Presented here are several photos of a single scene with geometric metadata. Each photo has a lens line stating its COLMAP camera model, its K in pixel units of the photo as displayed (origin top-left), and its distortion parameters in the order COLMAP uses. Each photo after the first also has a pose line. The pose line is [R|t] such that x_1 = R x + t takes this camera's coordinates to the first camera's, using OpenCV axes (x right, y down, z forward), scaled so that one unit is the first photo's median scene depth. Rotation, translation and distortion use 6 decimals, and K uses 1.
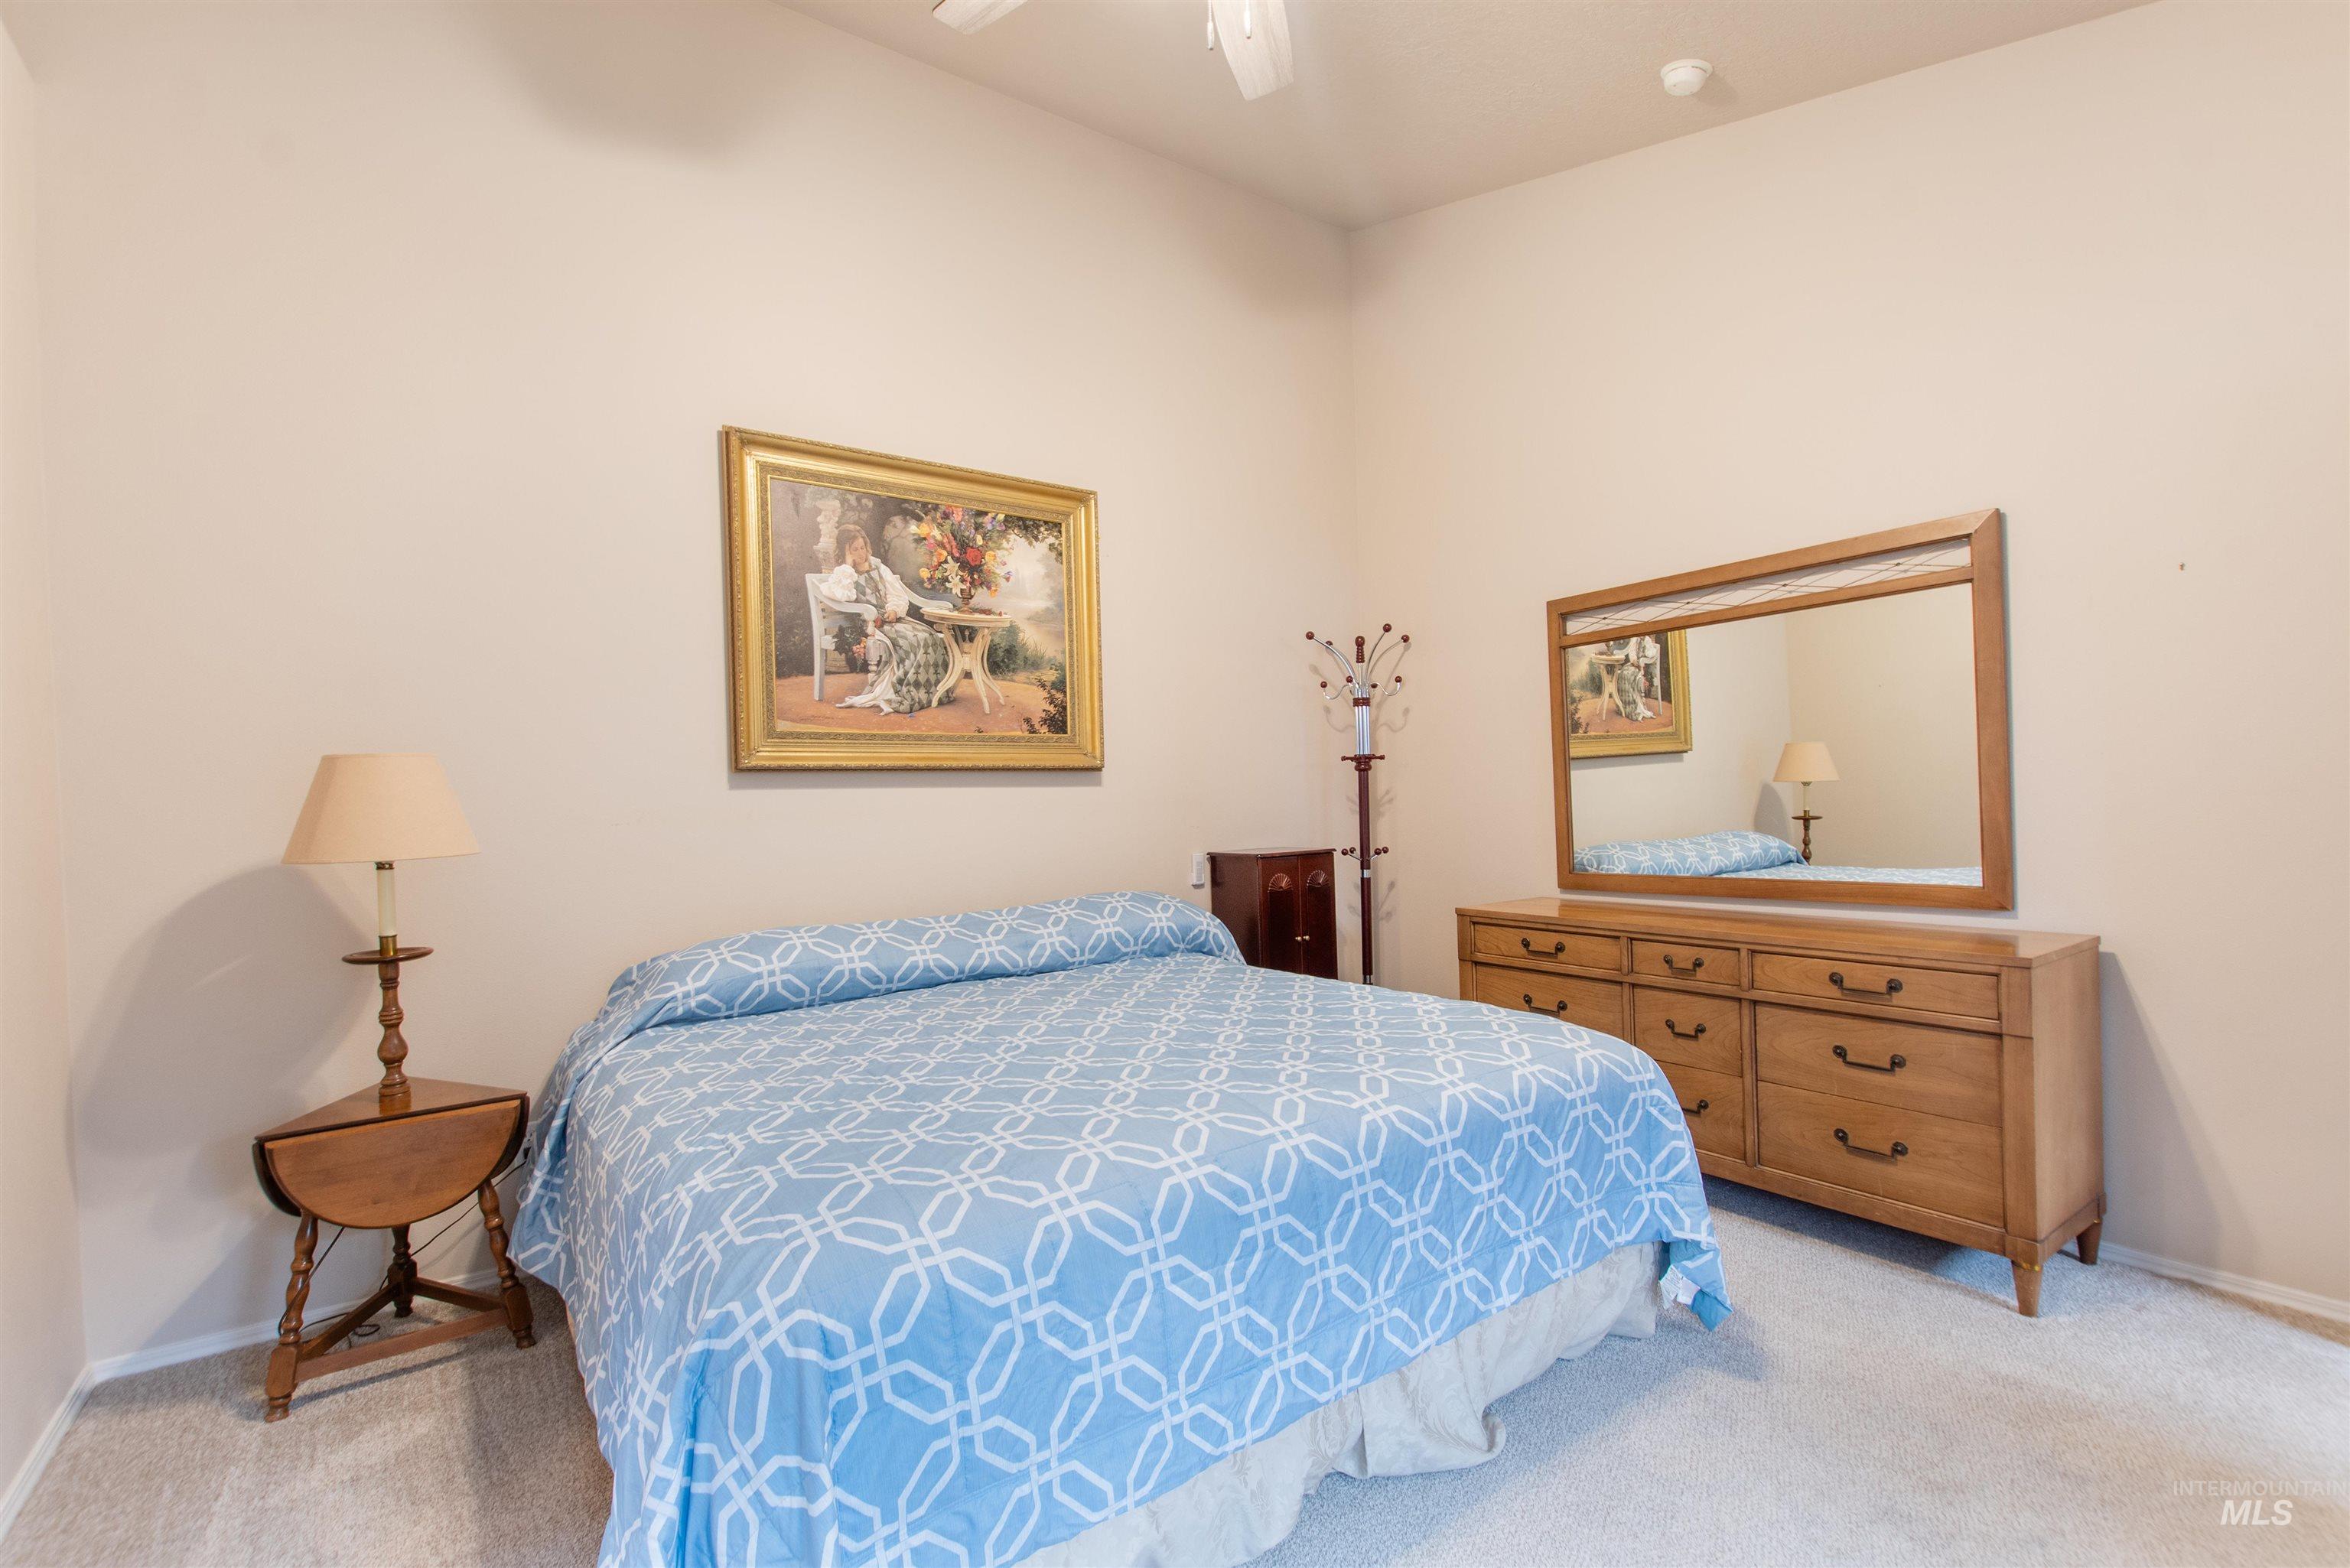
lens RADIAL K [[1069.9, 0, 1173.8], [0, 1069.9, 817.3], [0, 0, 1]] dist [-0.028312, 0.000219]
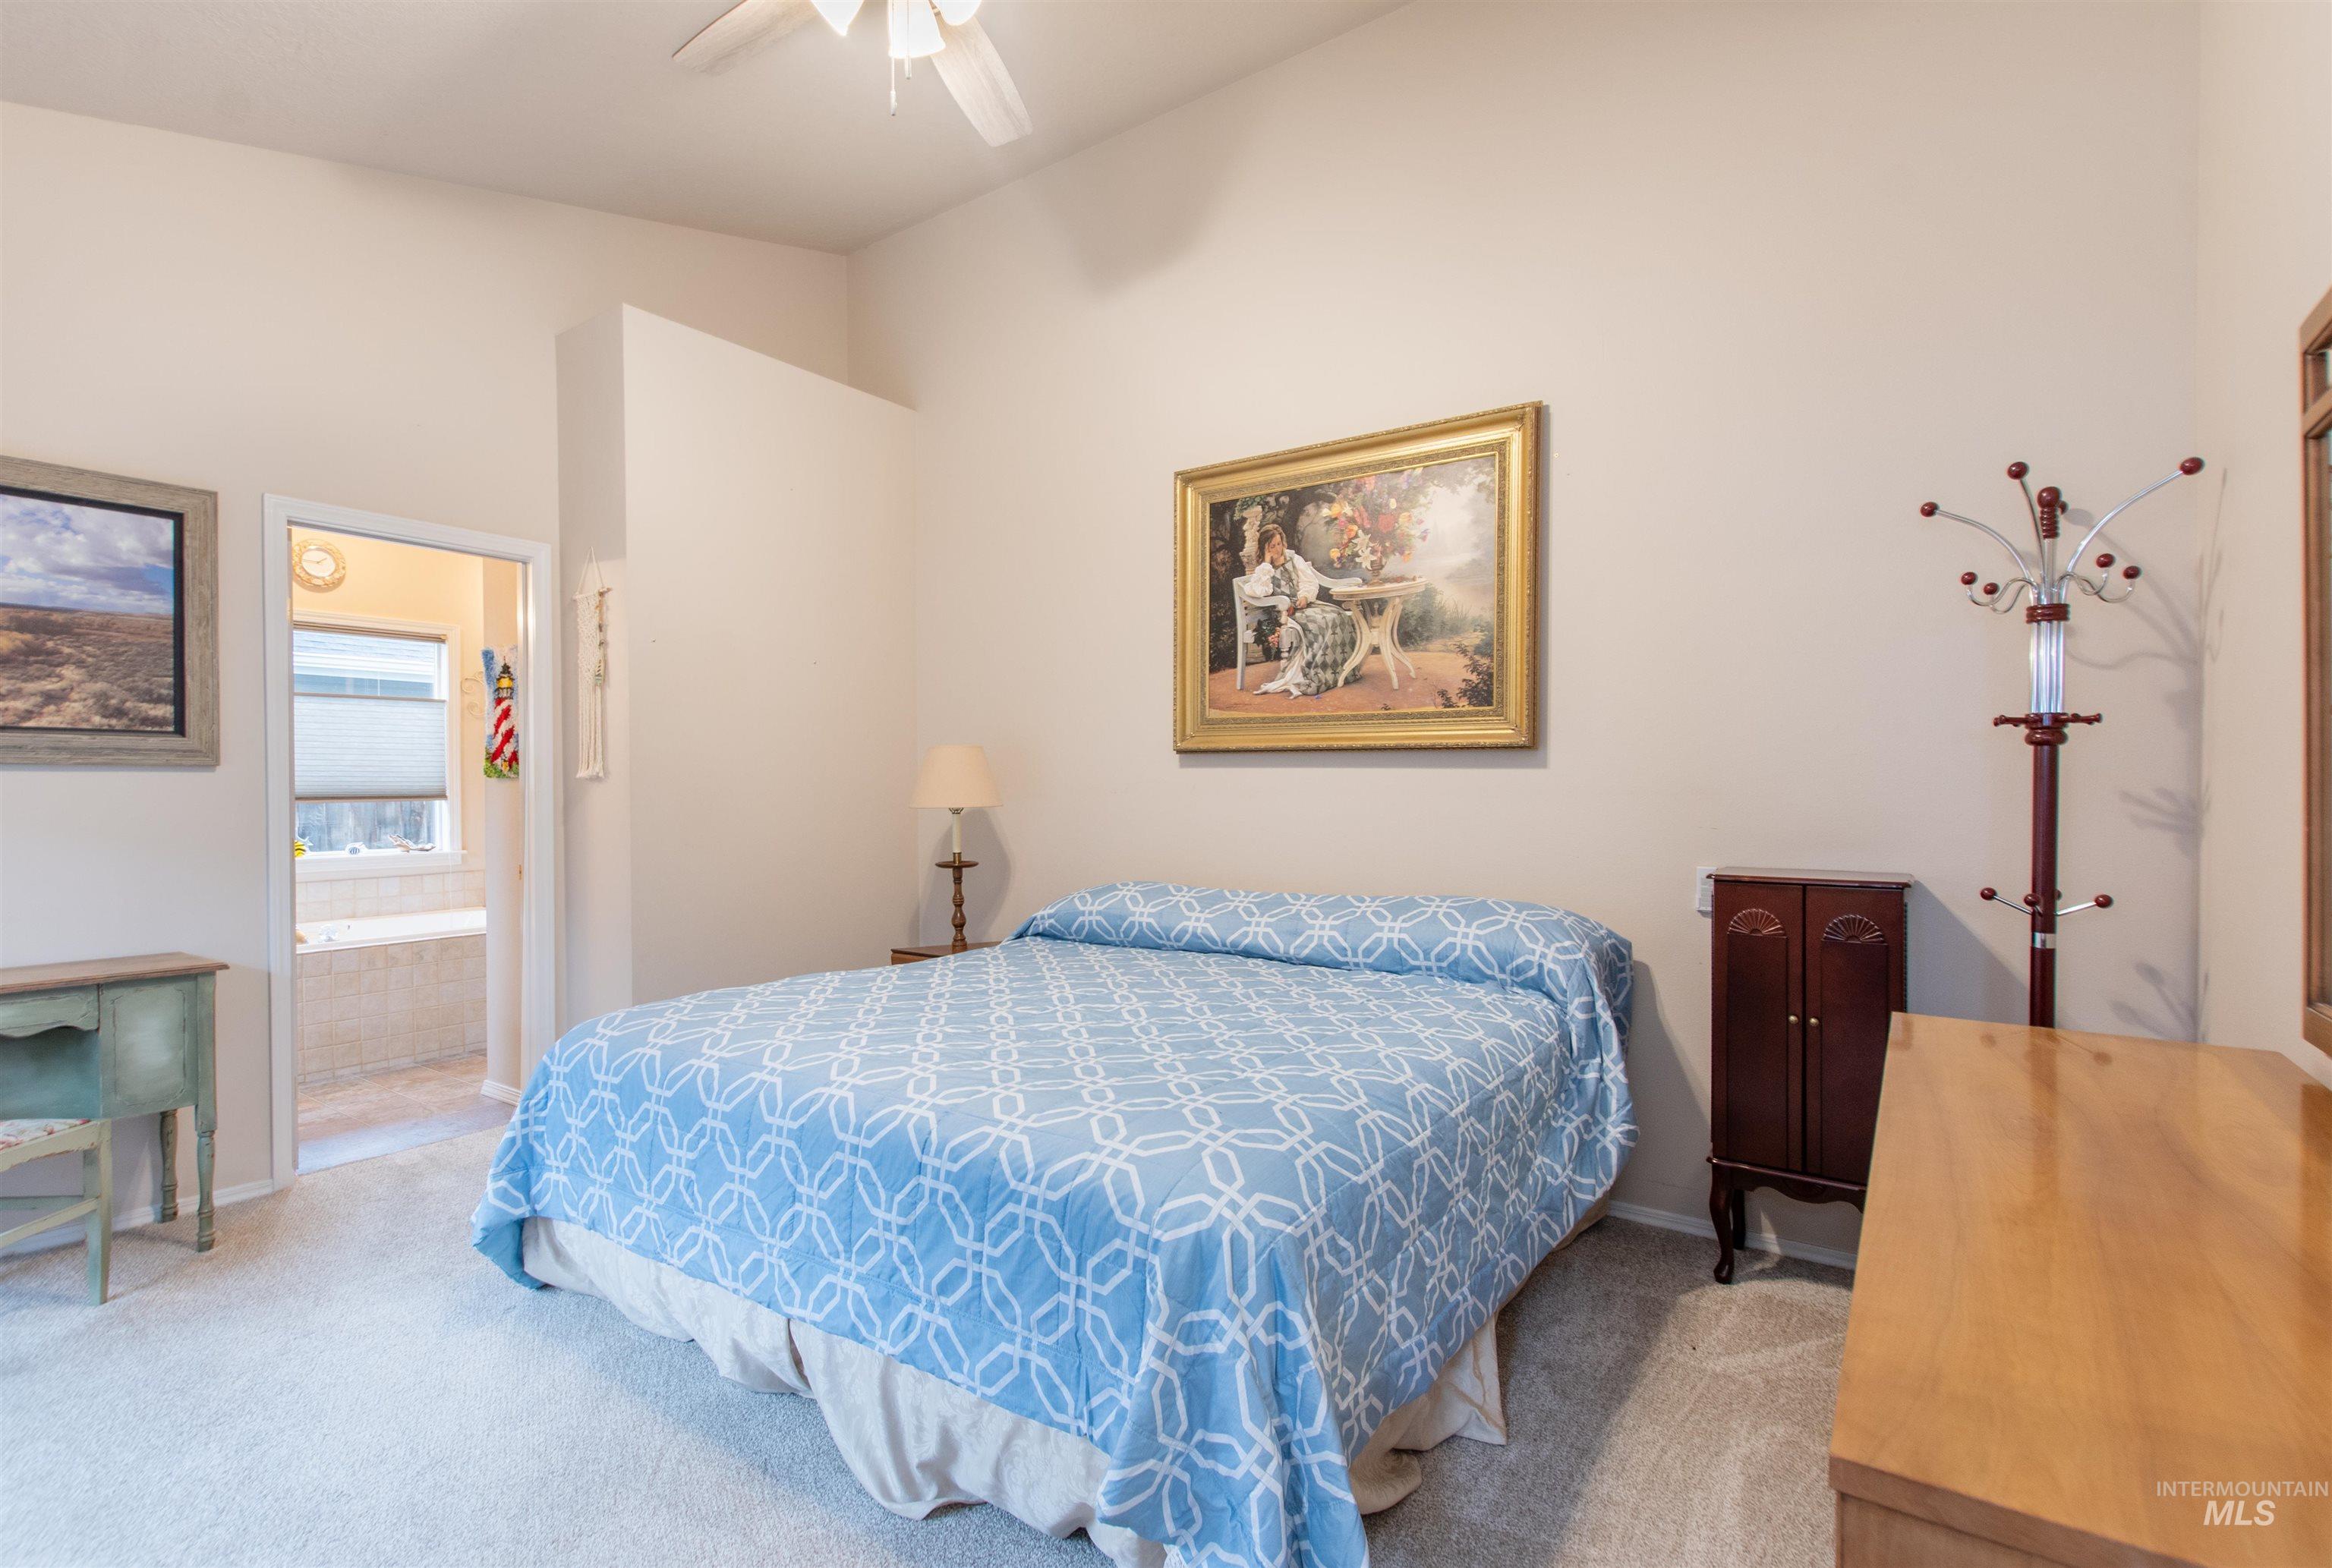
lens RADIAL K [[1163.4, 0, 1166.0], [0, 1163.4, 784.0], [0, 0, 1]] dist [0.025823, 0.000116]
pose [[0.285910, 0.036159, -0.957574, 0.784289], [-0.019283, 0.999303, 0.031977, -0.044763], [0.958063, 0.009323, 0.286408, 0.541262]]
